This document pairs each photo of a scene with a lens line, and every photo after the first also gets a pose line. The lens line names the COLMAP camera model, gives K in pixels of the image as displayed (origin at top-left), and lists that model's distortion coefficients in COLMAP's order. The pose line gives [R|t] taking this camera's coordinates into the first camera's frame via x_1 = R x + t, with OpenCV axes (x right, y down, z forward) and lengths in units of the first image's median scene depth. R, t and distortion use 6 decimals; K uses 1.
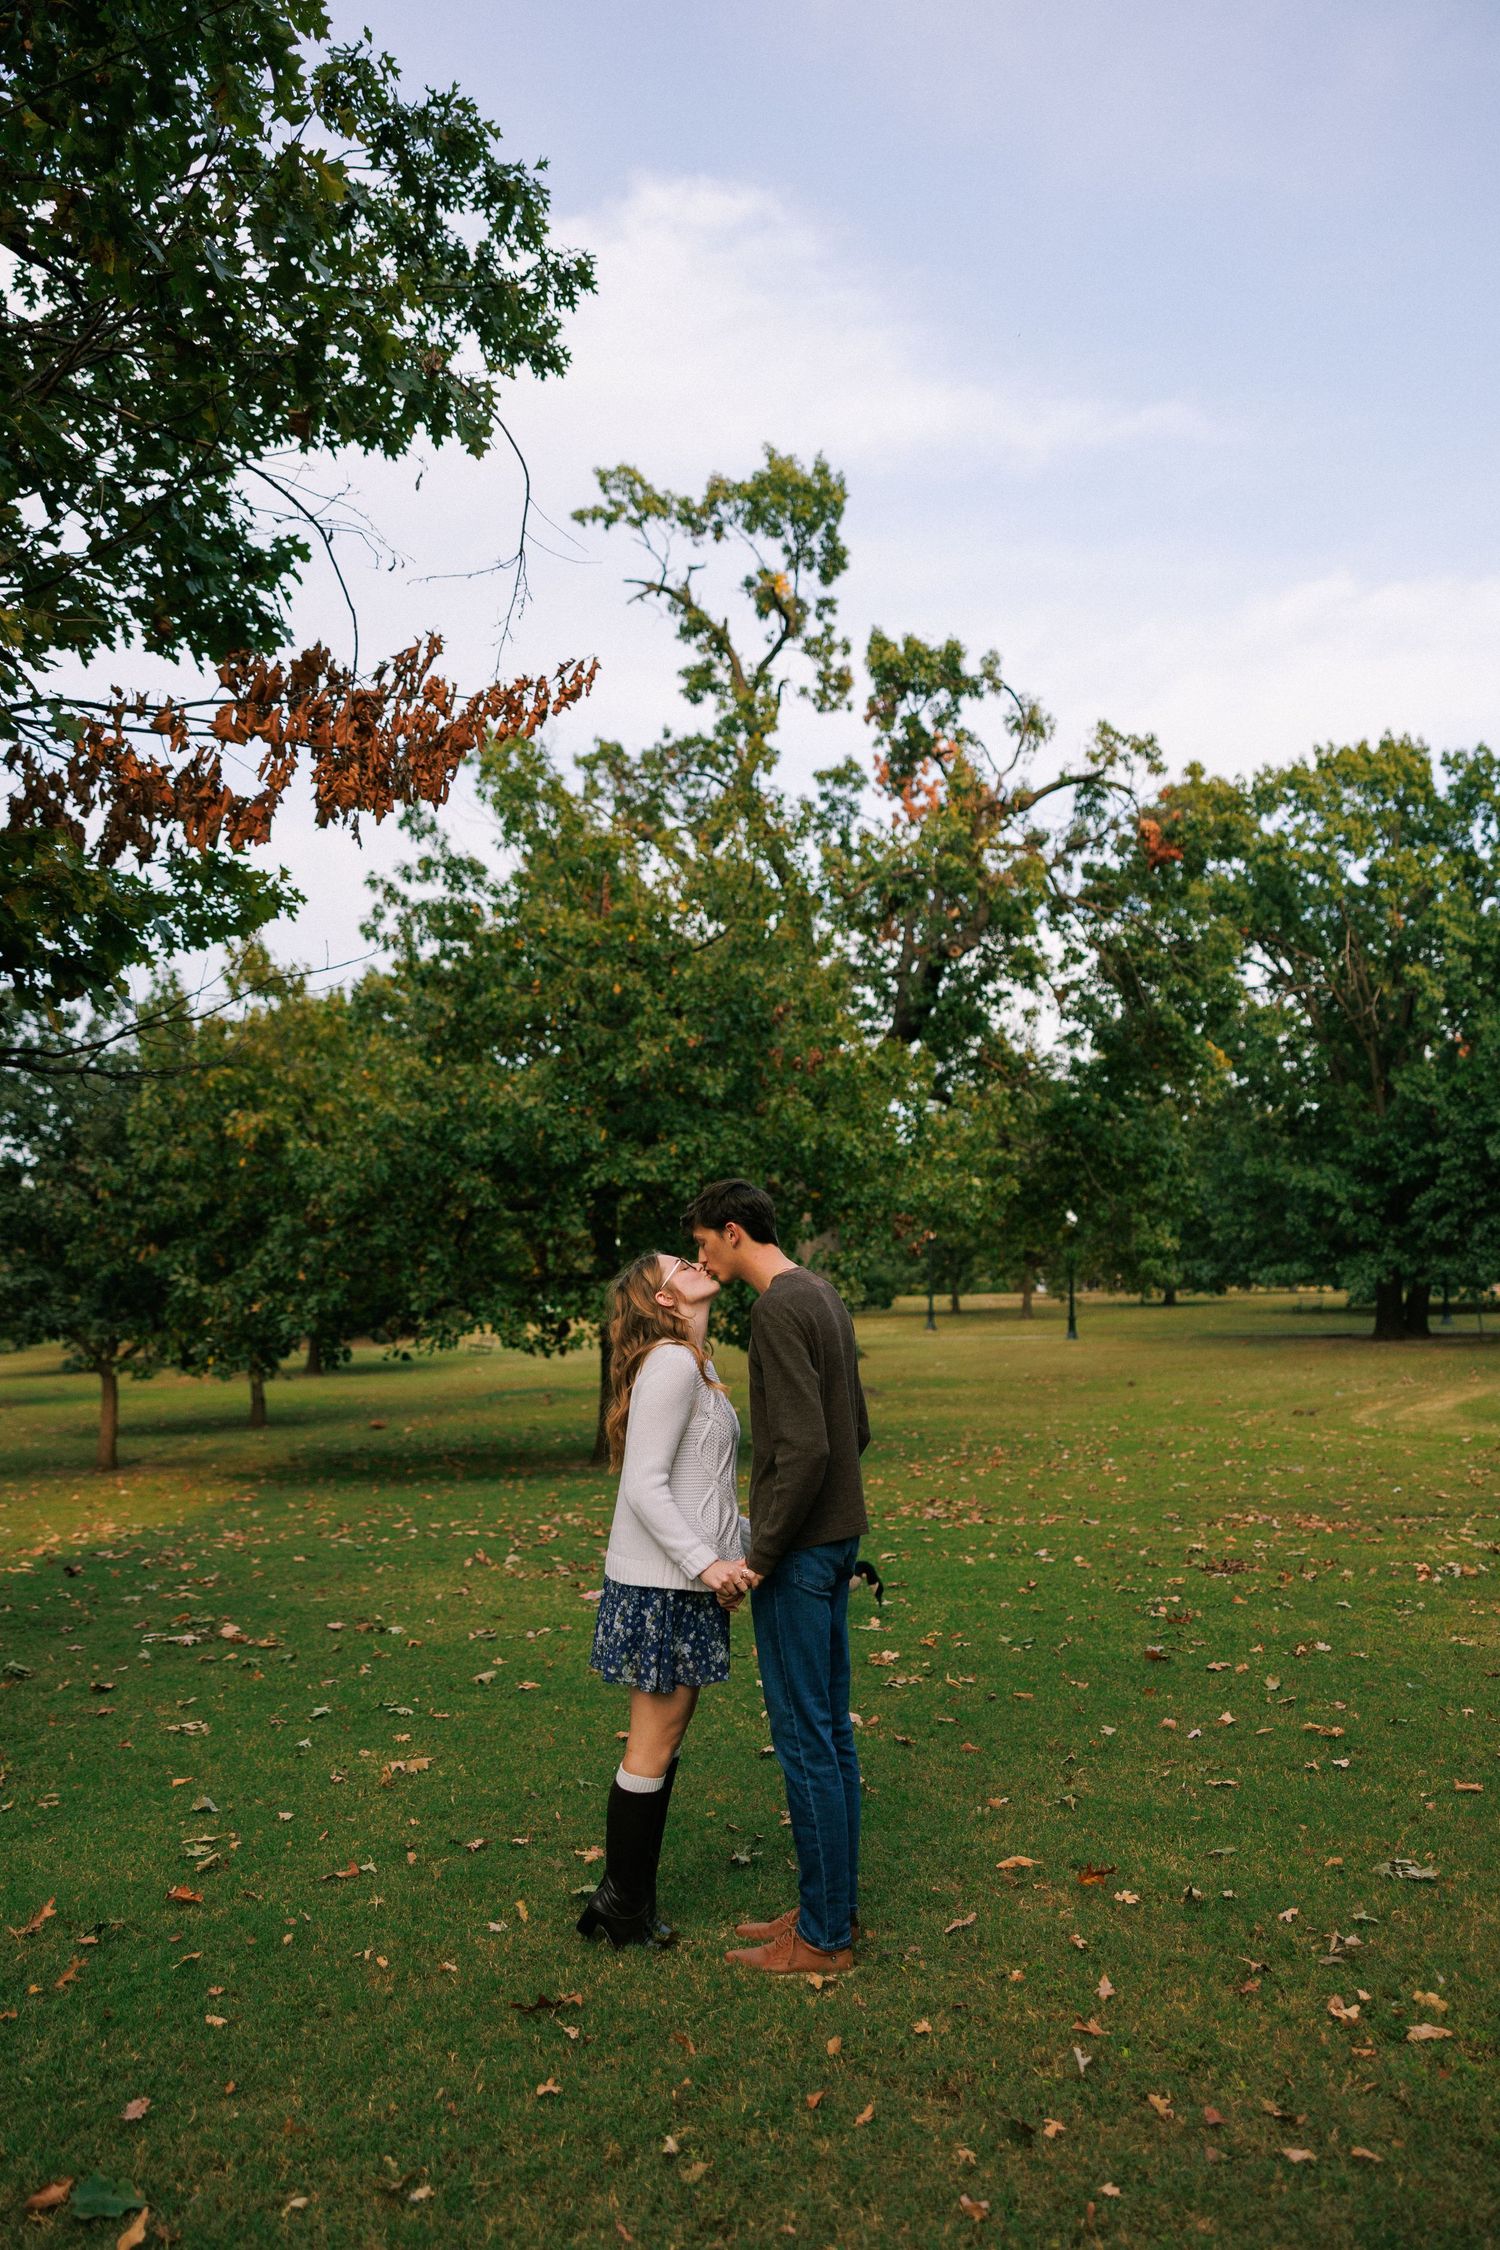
lens RADIAL K [[1831.6, 0, 745.7], [0, 1831.6, 1124.3], [0, 0, 1]] dist [0.007816, -0.014032]
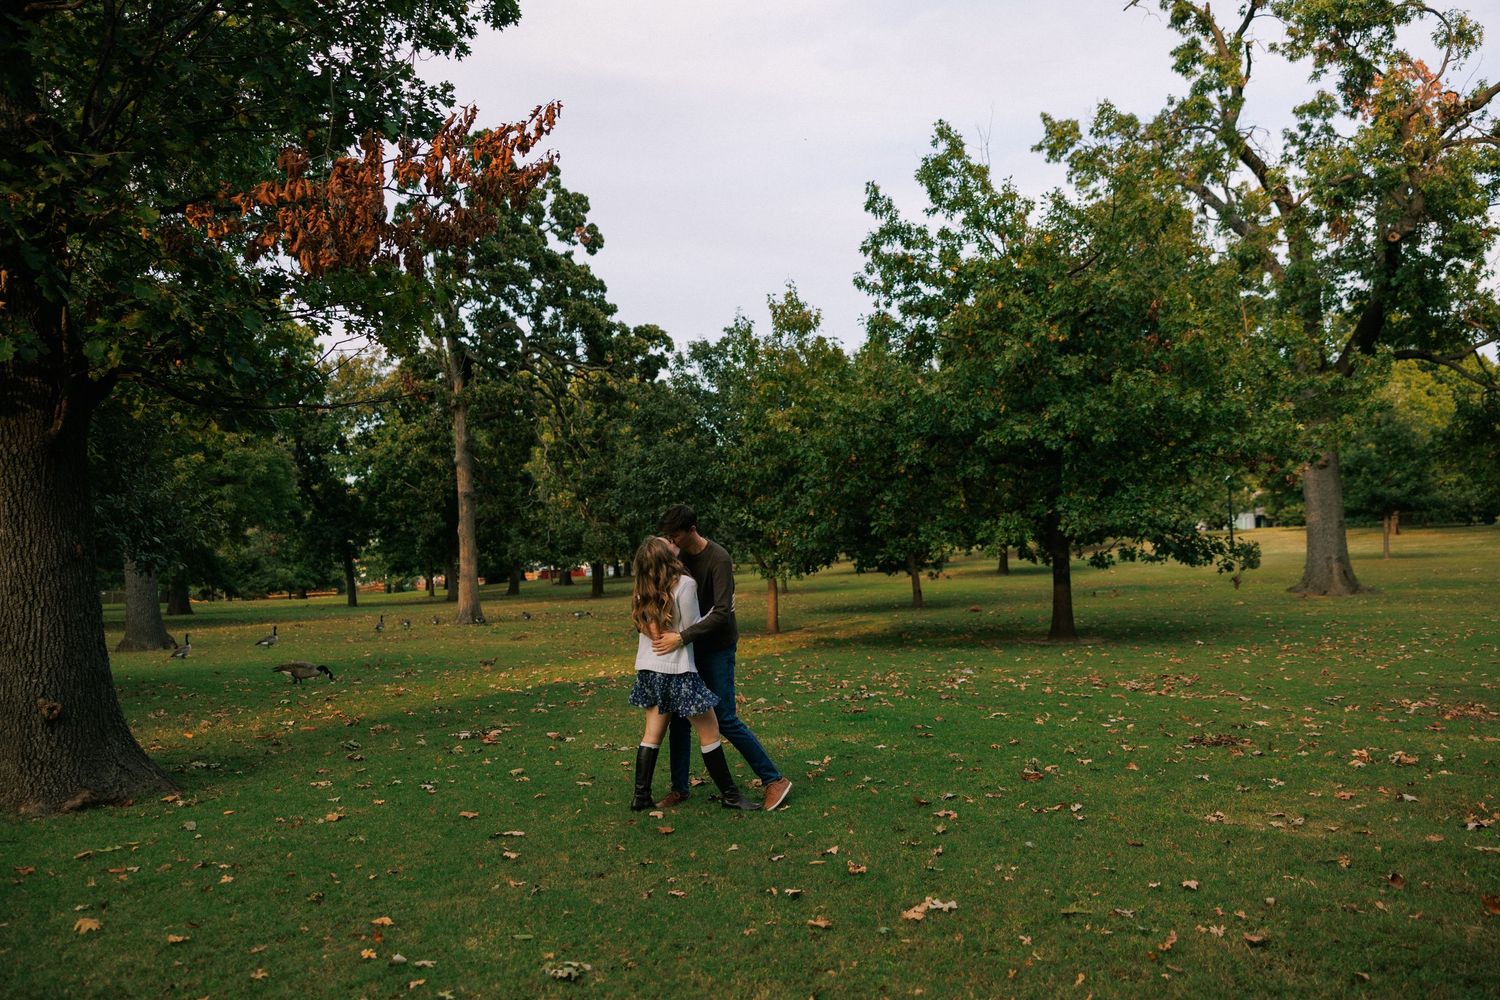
lens RADIAL K [[1221.1, 0, 748.4], [0, 1221.1, 504.1], [0, 0, 1]] dist [0.007816, -0.014032]
pose [[0.851097, -0.024180, -0.524452, 0.168392], [0.065067, 0.996095, 0.059667, 0.006836], [0.520961, -0.084907, 0.849347, 0.061688]]
